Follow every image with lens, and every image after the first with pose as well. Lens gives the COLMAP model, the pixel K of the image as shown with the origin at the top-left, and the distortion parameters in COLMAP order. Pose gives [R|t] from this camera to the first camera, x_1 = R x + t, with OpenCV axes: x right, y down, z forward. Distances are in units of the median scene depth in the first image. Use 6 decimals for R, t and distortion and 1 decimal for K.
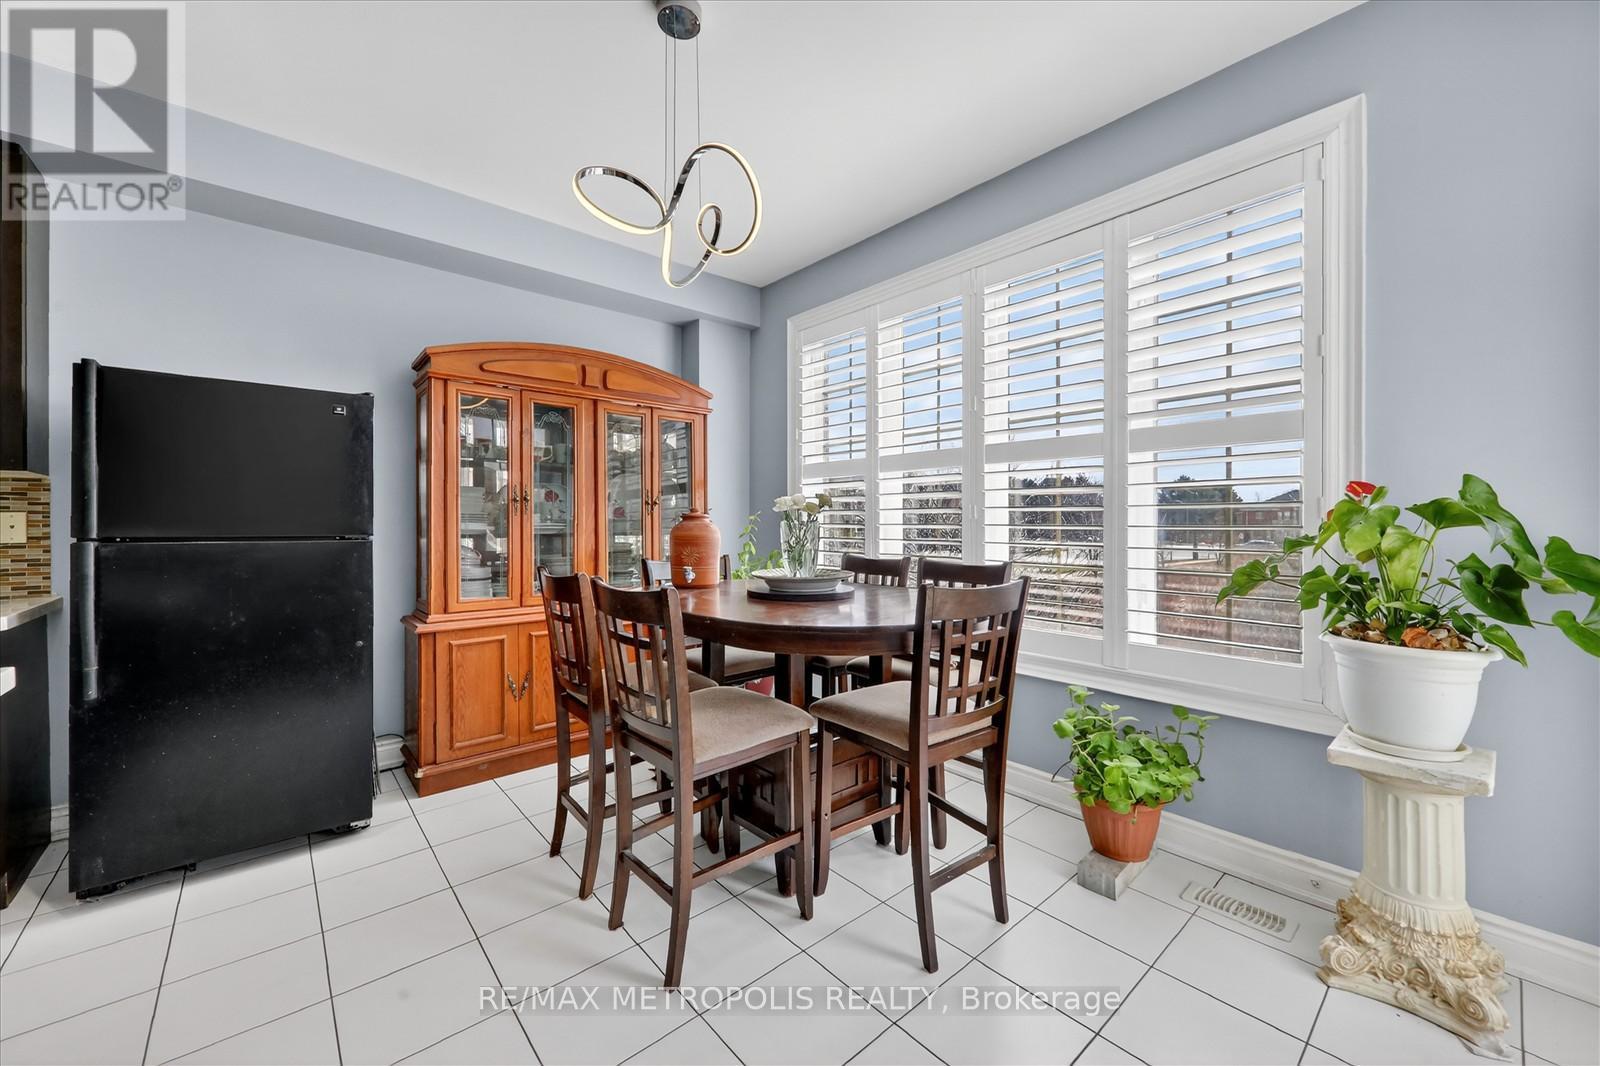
lens RADIAL K [[617.0, 0, 813.0], [0, 617.0, 521.5], [0, 0, 1]] dist [0.003802, -0.003516]
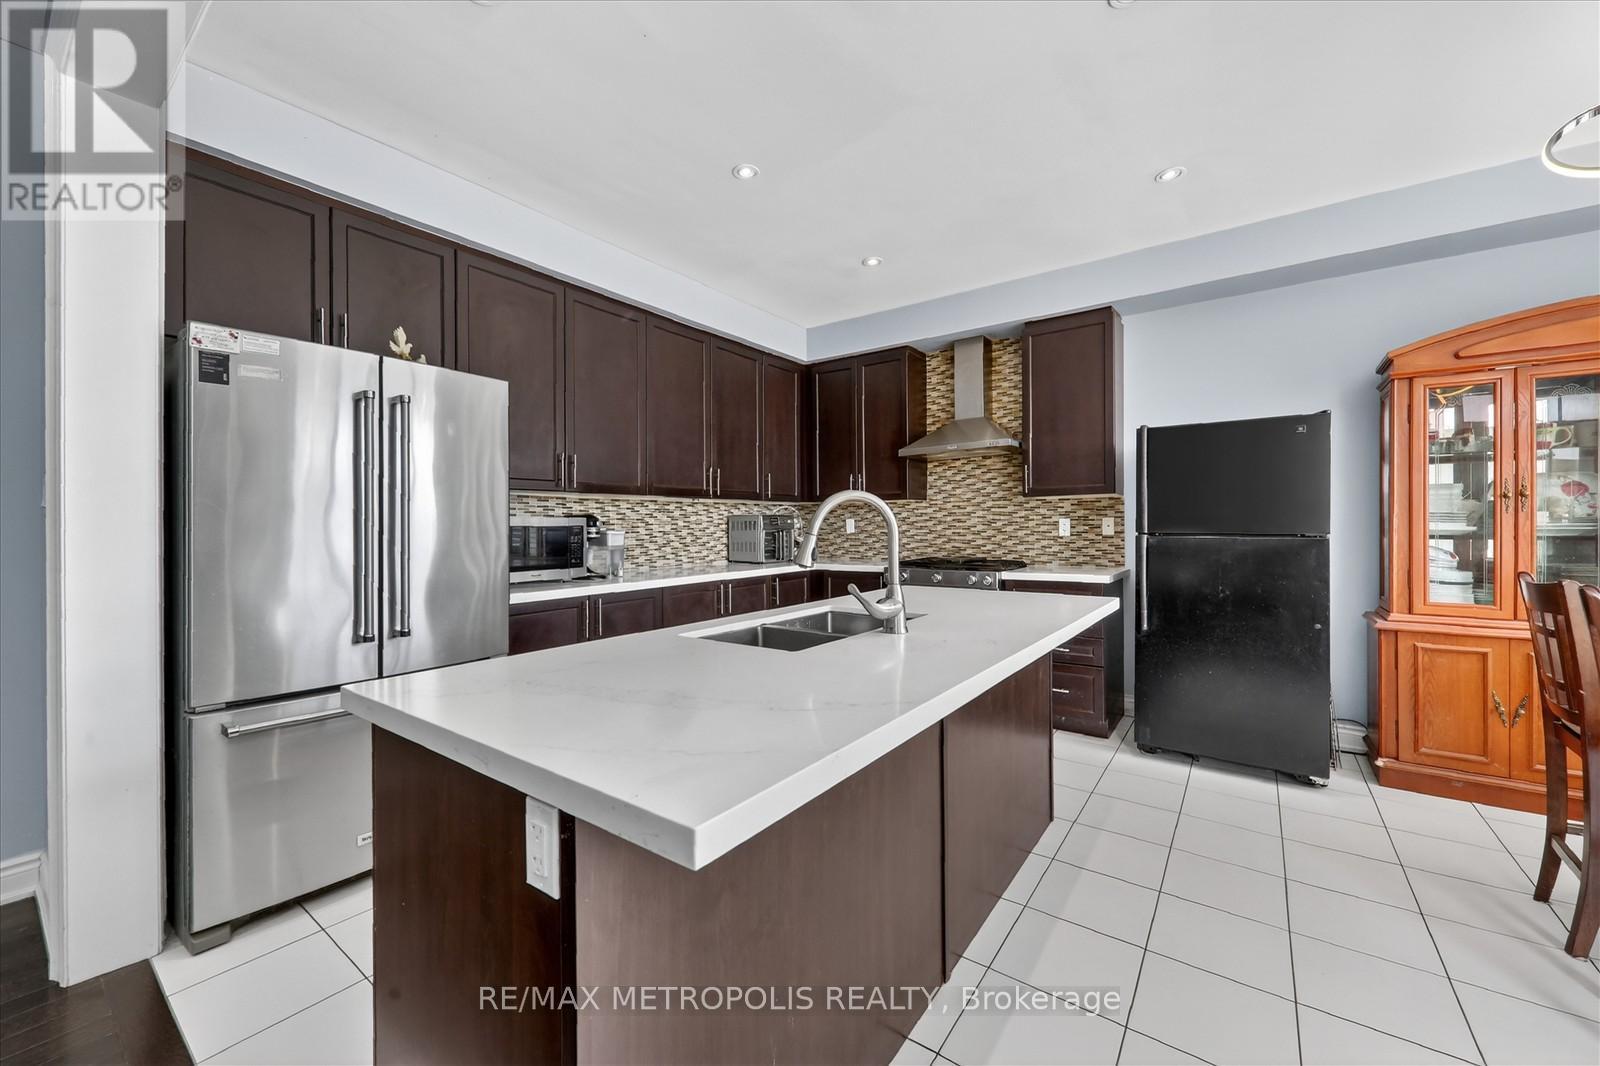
lens RADIAL K [[617.0, 0, 802.7], [0, 617.0, 524.7], [0, 0, 1]] dist [0.003802, -0.003516]
pose [[0.212826, 0.001934, -0.977088, 0.175227], [0.004427, 0.999986, 0.002943, -0.002431], [0.977080, -0.004951, 0.212814, -0.174559]]
